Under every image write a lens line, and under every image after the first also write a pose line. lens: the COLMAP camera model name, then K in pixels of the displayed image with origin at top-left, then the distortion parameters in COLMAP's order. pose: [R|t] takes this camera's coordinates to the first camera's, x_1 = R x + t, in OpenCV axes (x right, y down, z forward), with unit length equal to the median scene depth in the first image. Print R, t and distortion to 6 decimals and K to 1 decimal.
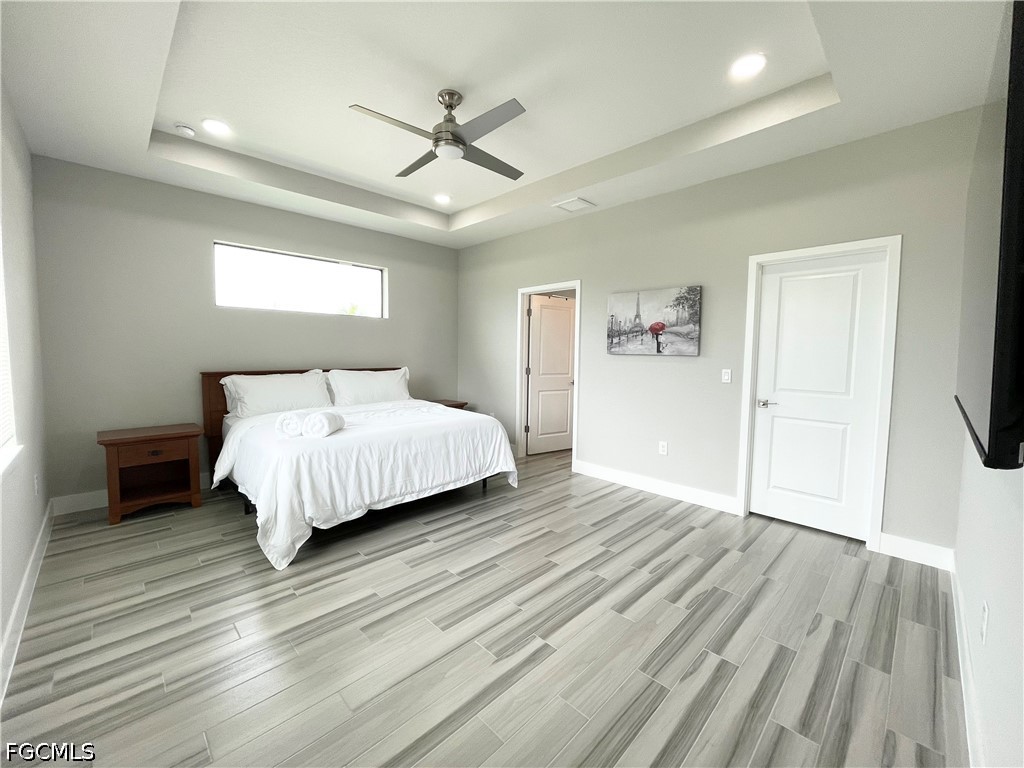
lens RADIAL K [[414.5, 0, 509.2], [0, 414.5, 380.4], [0, 0, 1]] dist [-0.000624, -0.000379]
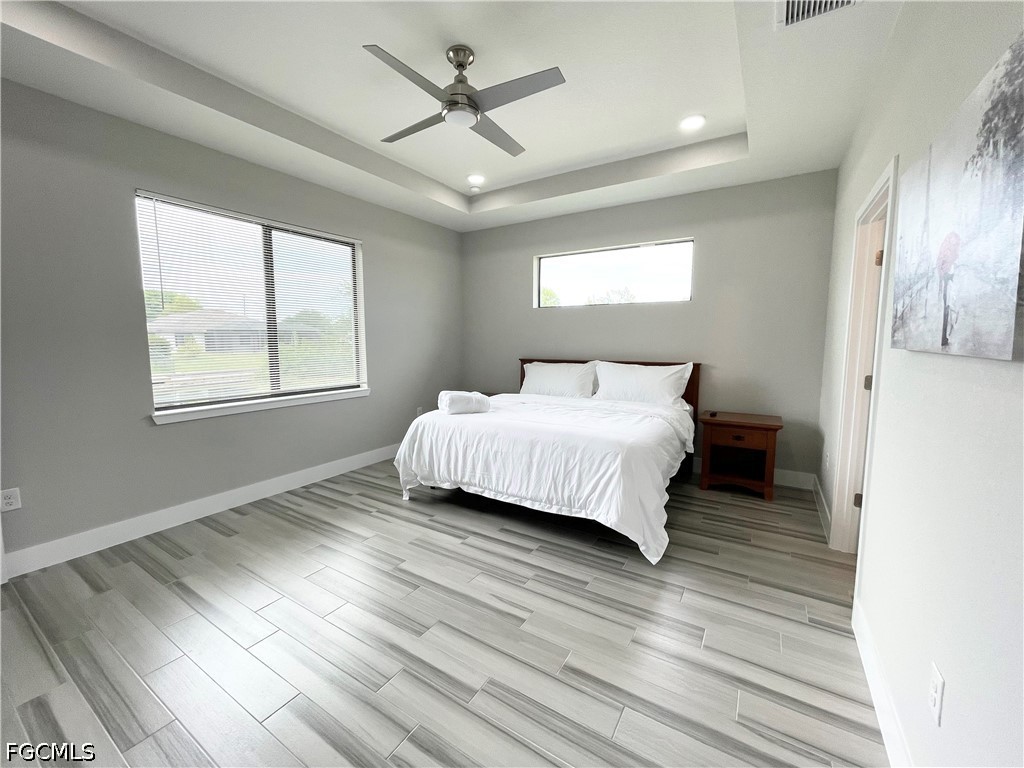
lens RADIAL K [[414.5, 0, 509.2], [0, 414.5, 380.4], [0, 0, 1]] dist [-0.000624, -0.000379]
pose [[0.226220, 0.085390, -0.970326, 0.593397], [-0.063356, 0.995331, 0.072819, -0.048051], [0.972014, 0.045003, 0.230574, 0.694563]]
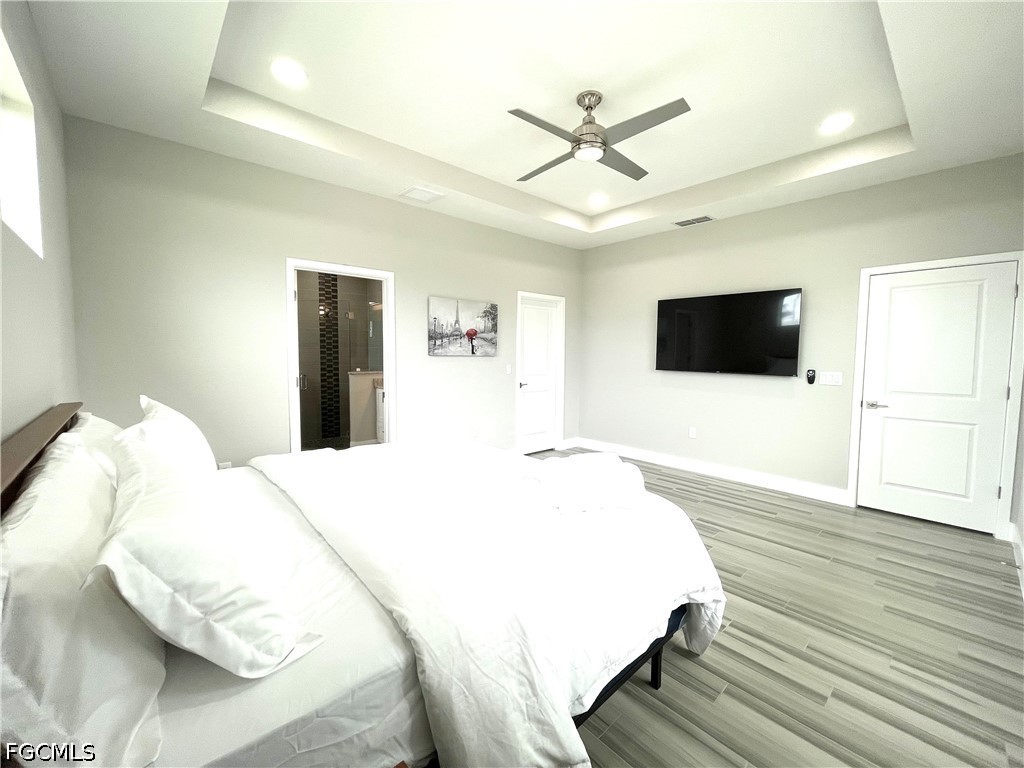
lens RADIAL K [[414.5, 0, 509.2], [0, 414.5, 380.4], [0, 0, 1]] dist [-0.000624, -0.000379]
pose [[0.044976, -0.076417, 0.996061, -0.886266], [0.060940, 0.995423, 0.073616, -0.076788], [-0.997128, 0.057389, 0.049427, 0.884414]]
